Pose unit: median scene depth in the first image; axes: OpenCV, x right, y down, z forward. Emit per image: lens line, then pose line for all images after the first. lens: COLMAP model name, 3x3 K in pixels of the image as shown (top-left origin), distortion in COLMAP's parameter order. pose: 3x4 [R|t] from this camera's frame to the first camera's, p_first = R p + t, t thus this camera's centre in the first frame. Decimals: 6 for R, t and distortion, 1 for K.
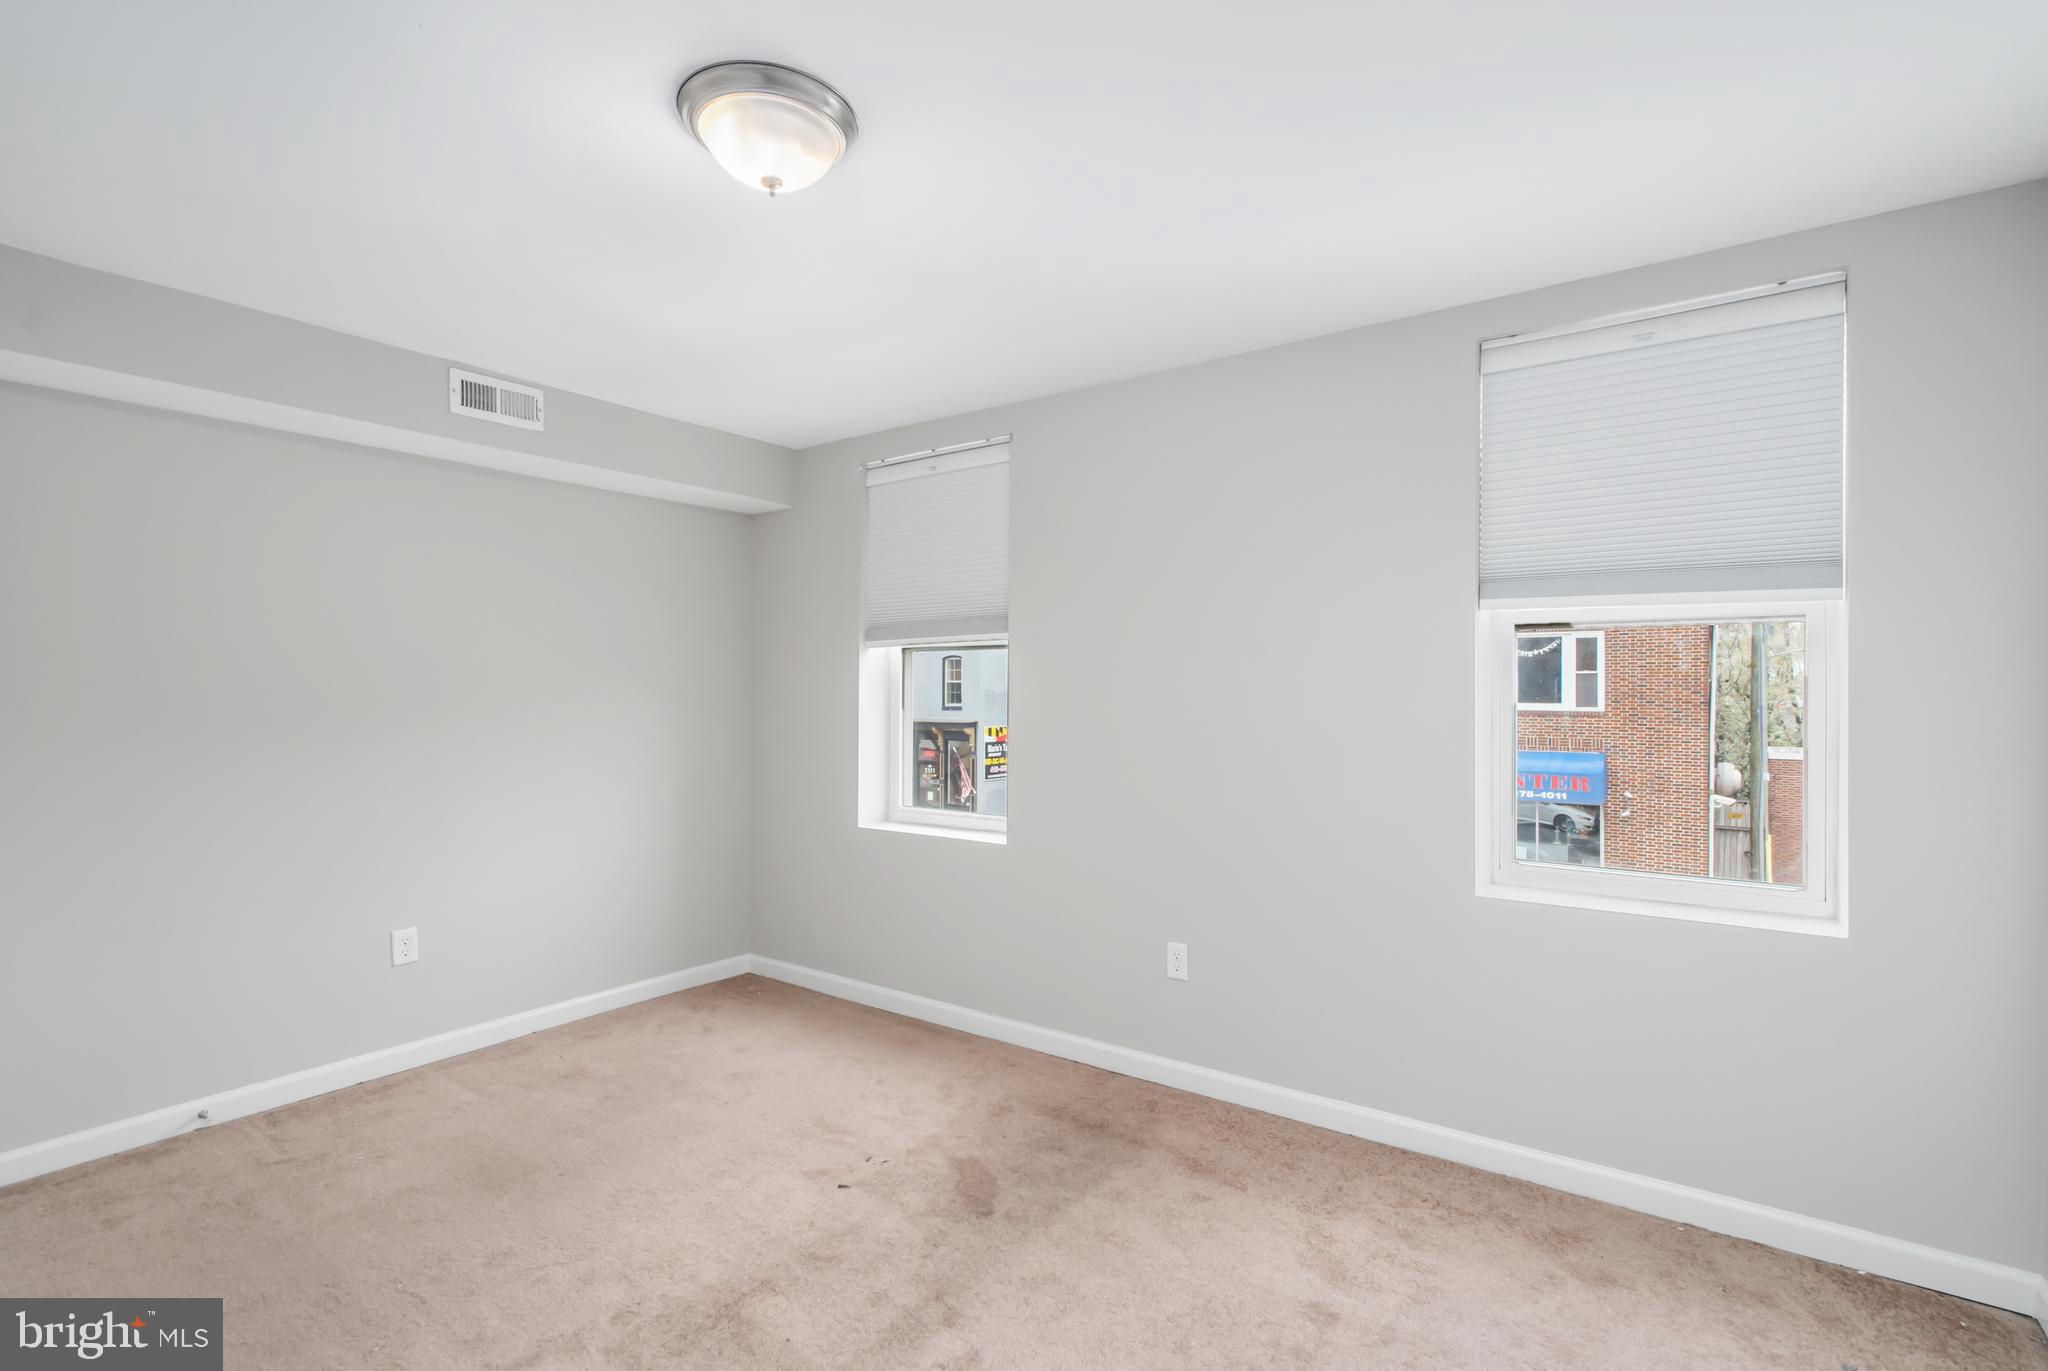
lens RADIAL K [[933.9, 0, 1020.8], [0, 933.9, 679.5], [0, 0, 1]] dist [0.002449, 0.001361]
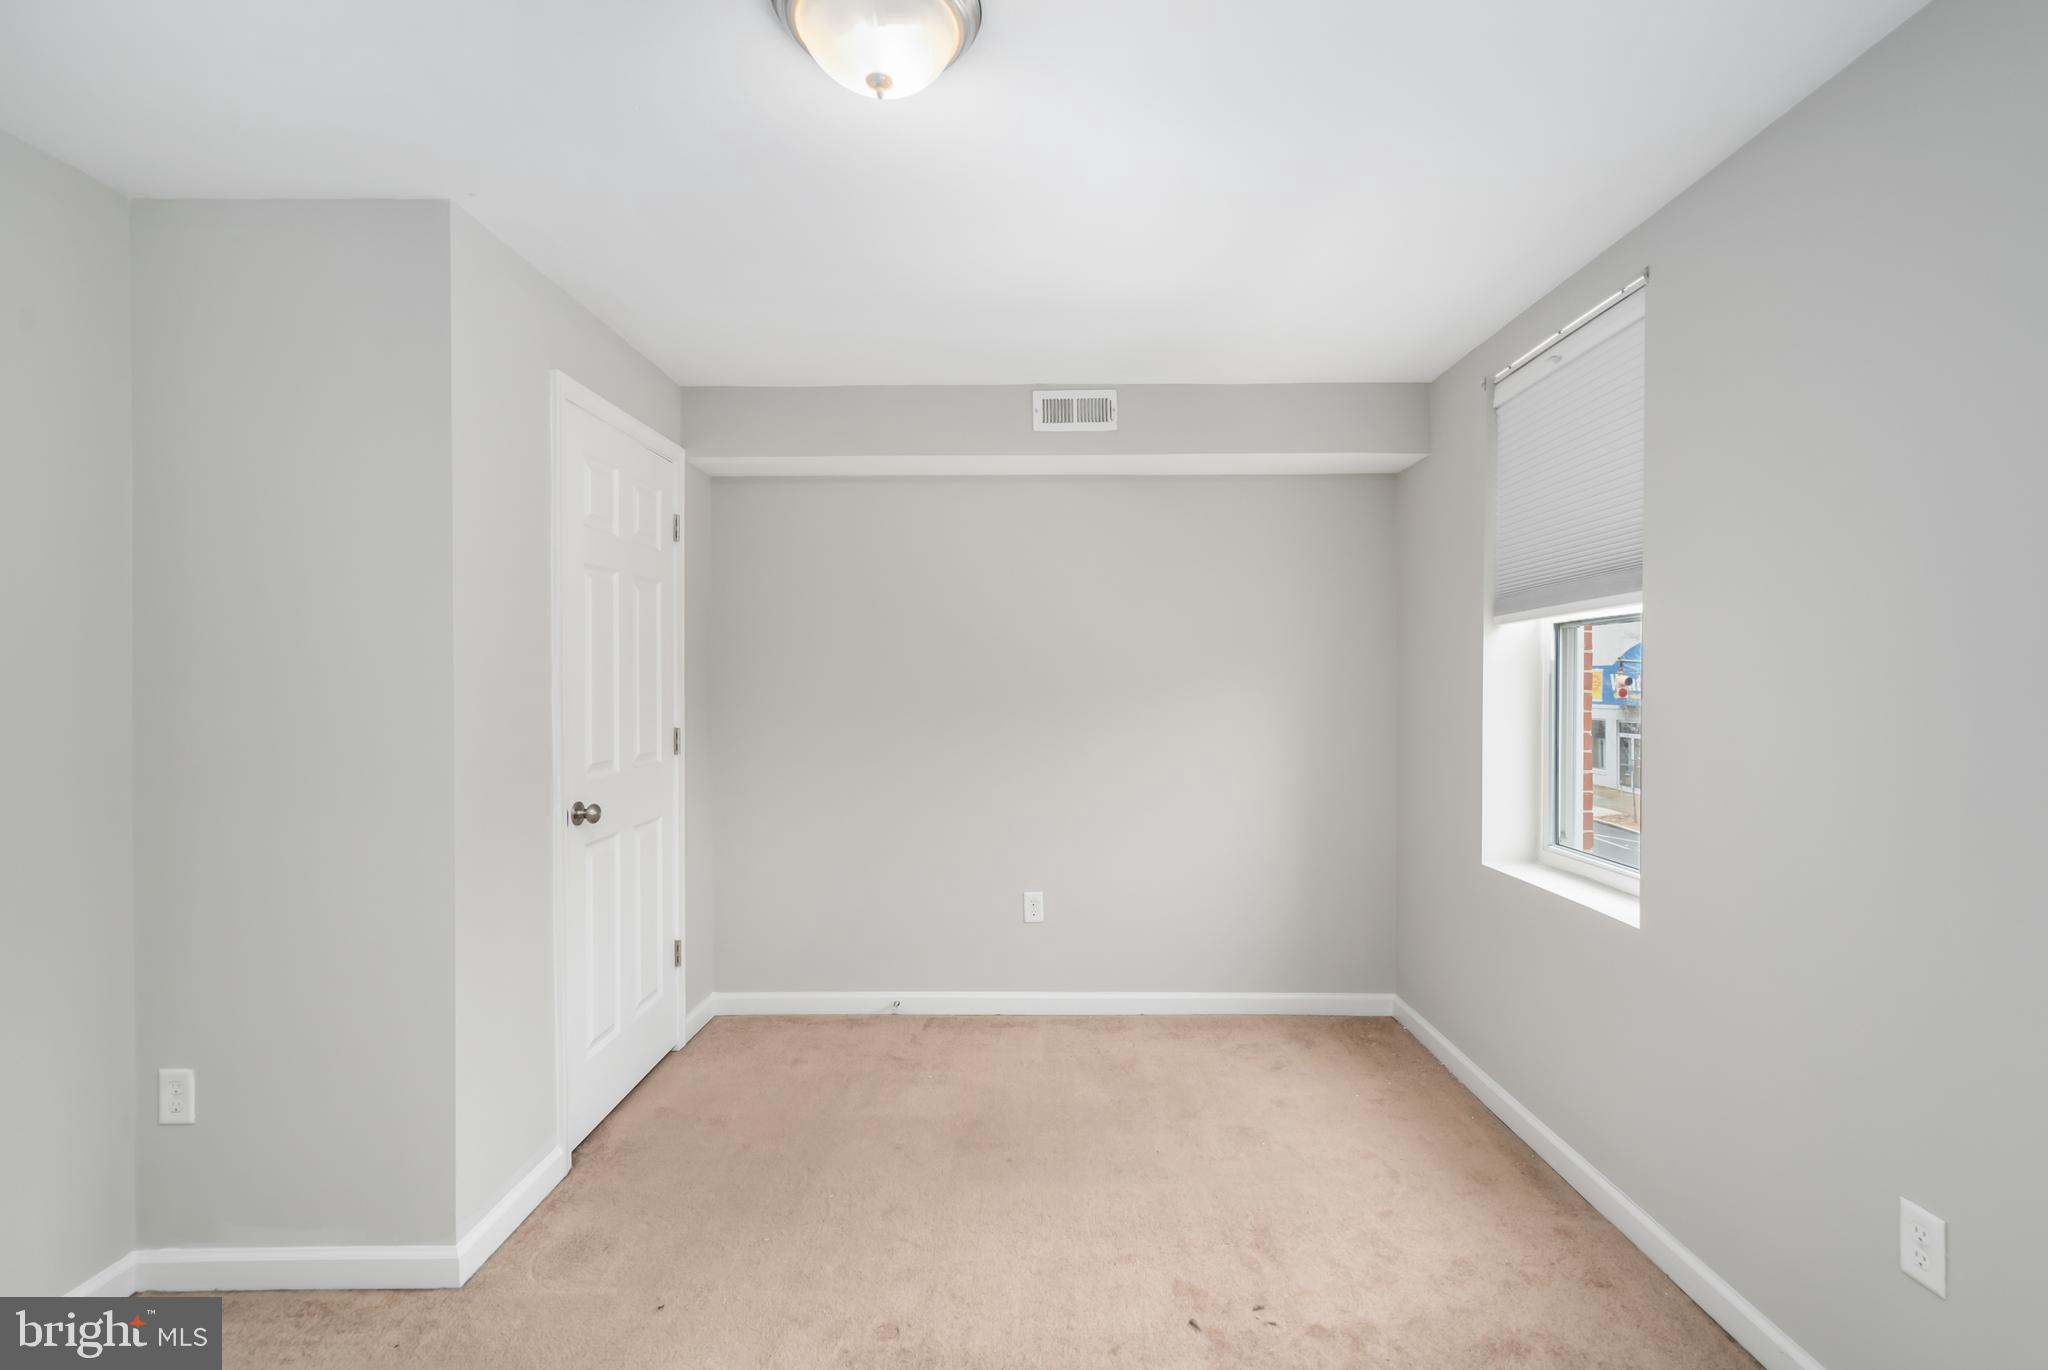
lens RADIAL K [[932.8, 0, 1044.5], [0, 932.8, 677.2], [0, 0, 1]] dist [-0.002853, 0.000989]
pose [[0.596800, -0.005111, -0.802374, 0.267776], [0.012106, 0.999923, 0.002635, 0.001777], [0.802299, -0.011286, 0.596816, 0.334422]]
